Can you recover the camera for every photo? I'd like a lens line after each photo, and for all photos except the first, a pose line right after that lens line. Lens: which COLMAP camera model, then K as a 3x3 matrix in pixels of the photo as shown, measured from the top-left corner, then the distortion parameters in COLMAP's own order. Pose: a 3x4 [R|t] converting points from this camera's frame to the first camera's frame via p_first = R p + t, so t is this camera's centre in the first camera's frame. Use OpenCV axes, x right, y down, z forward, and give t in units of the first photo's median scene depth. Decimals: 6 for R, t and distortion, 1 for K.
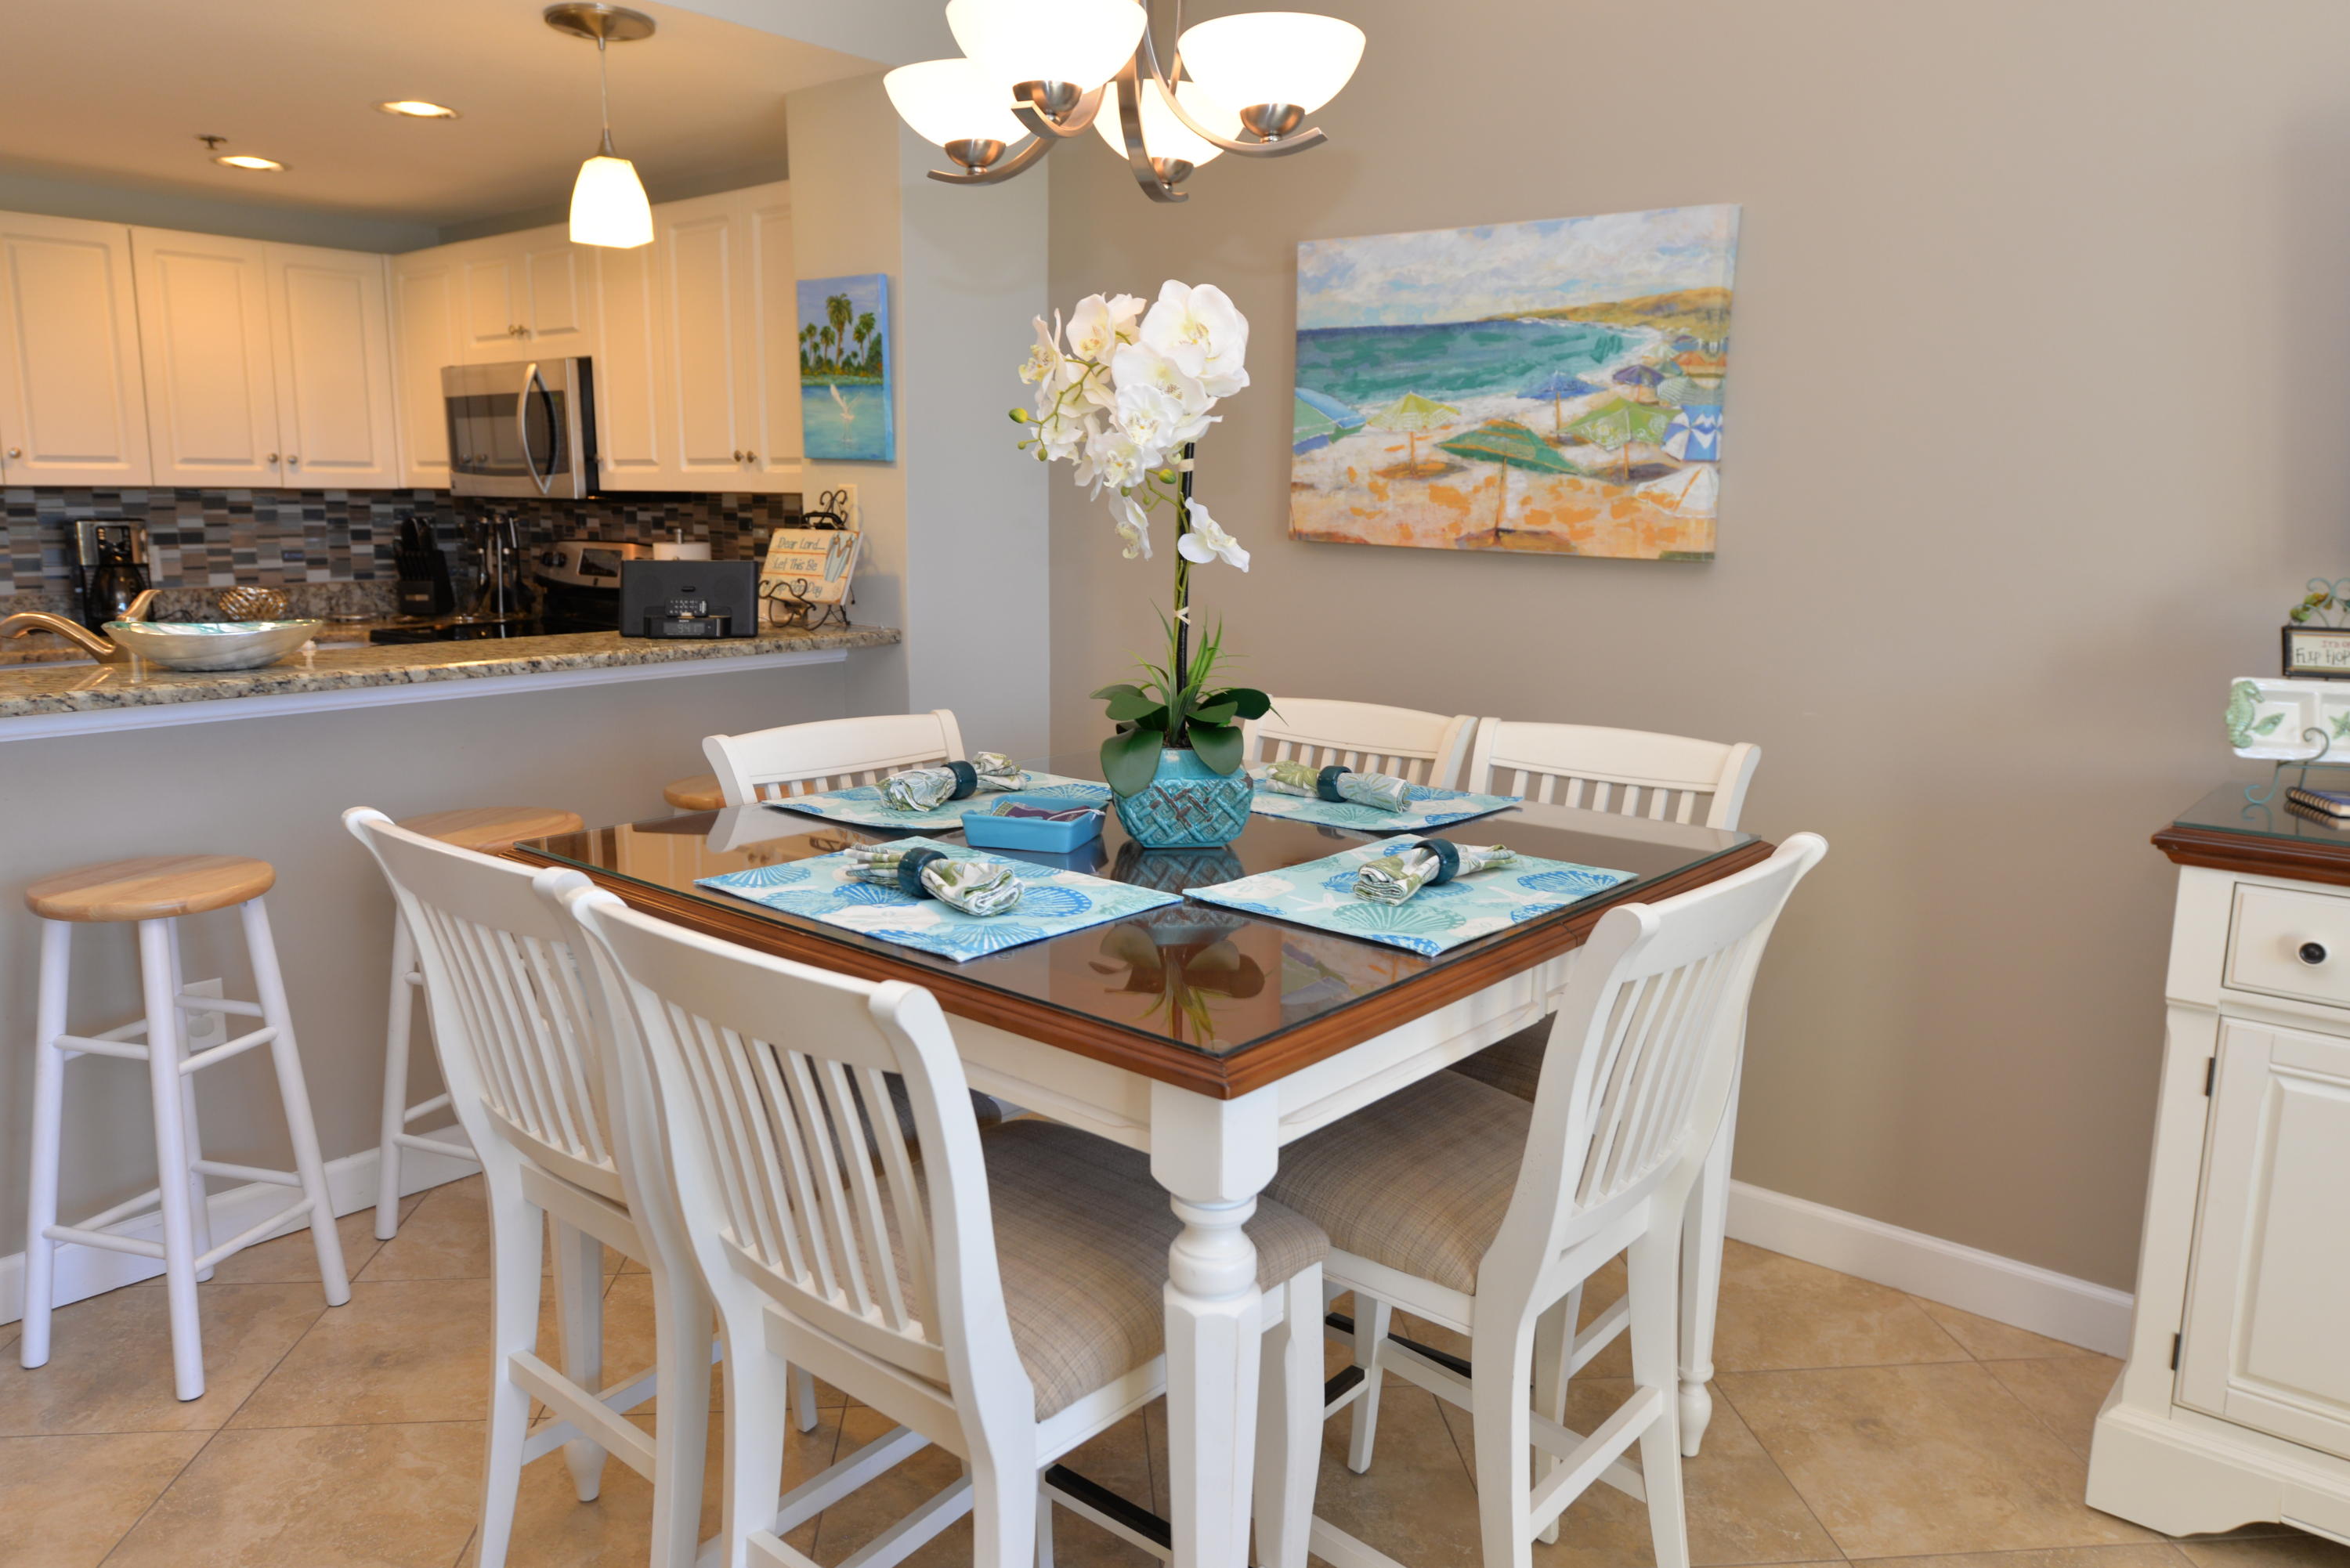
lens RADIAL K [[1598.5, 0, 1161.8], [0, 1598.5, 783.6], [0, 0, 1]] dist [0.000822, -0.003107]
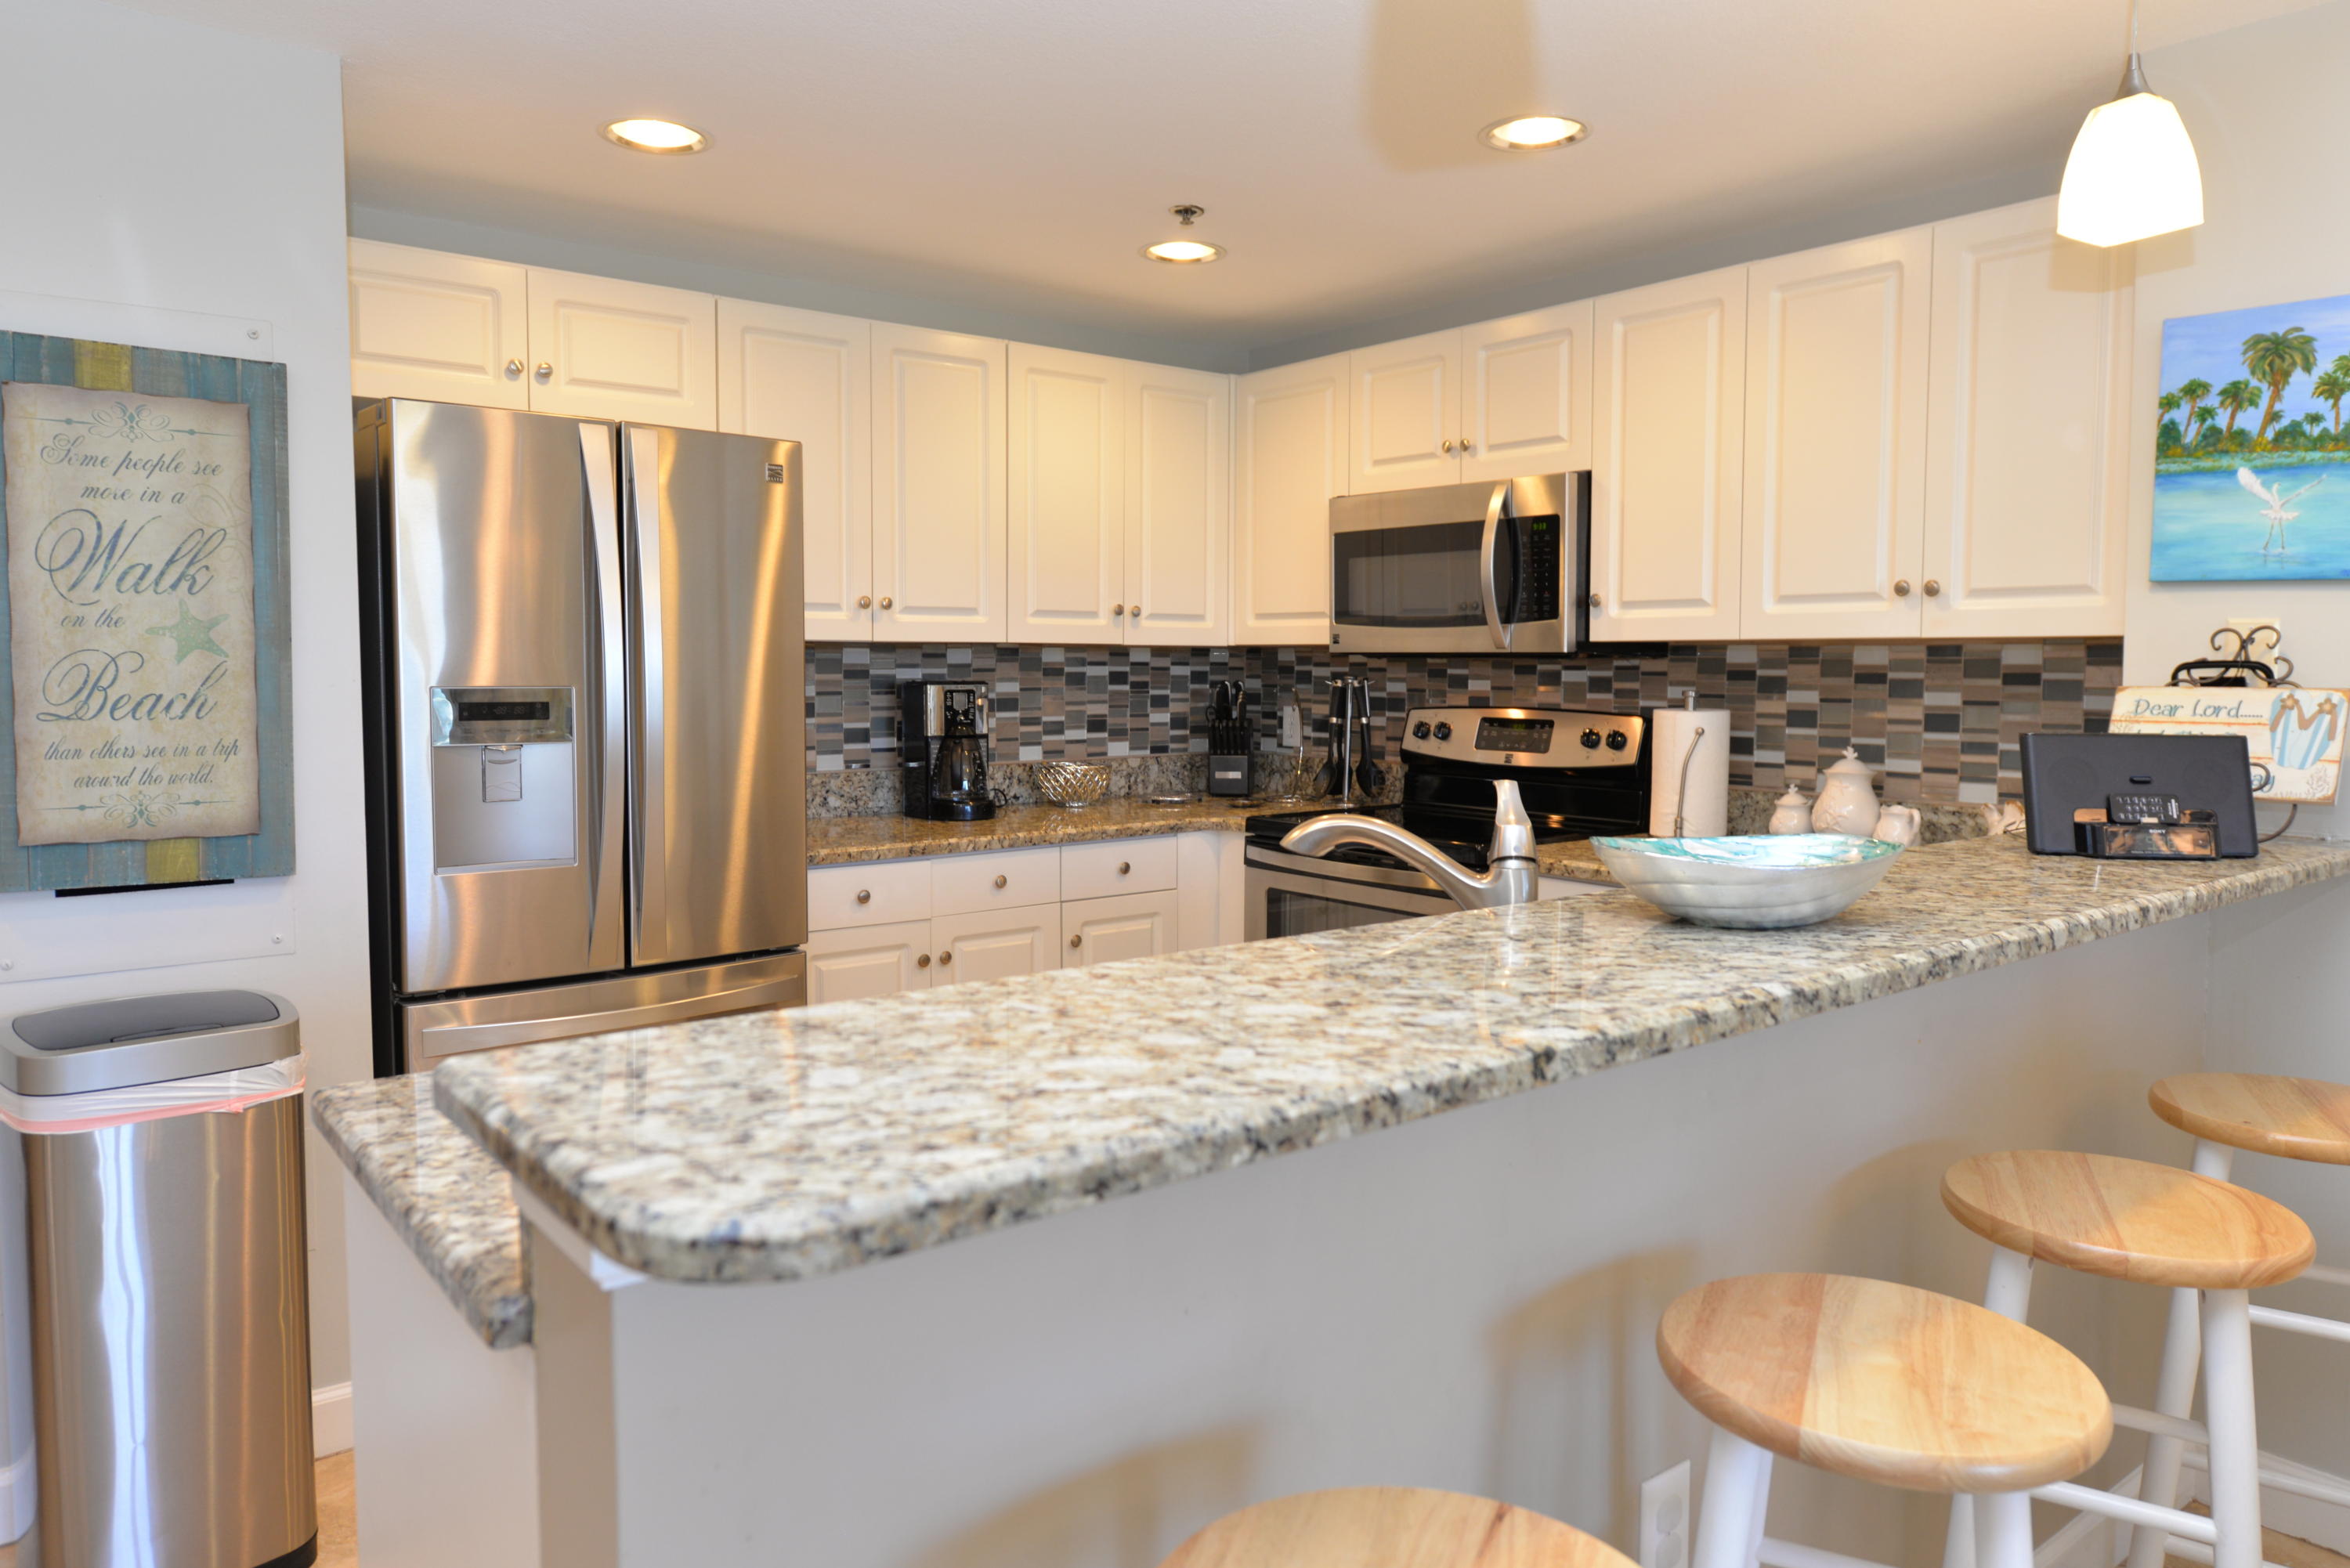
lens RADIAL K [[1598.5, 0, 1190.9], [0, 1598.5, 781.0], [0, 0, 1]] dist [0.000822, -0.003107]
pose [[0.977364, 0.009247, -0.211361, -0.352526], [-0.031789, 0.994121, -0.103501, -0.029890], [0.209161, 0.107877, 0.971913, 0.209627]]
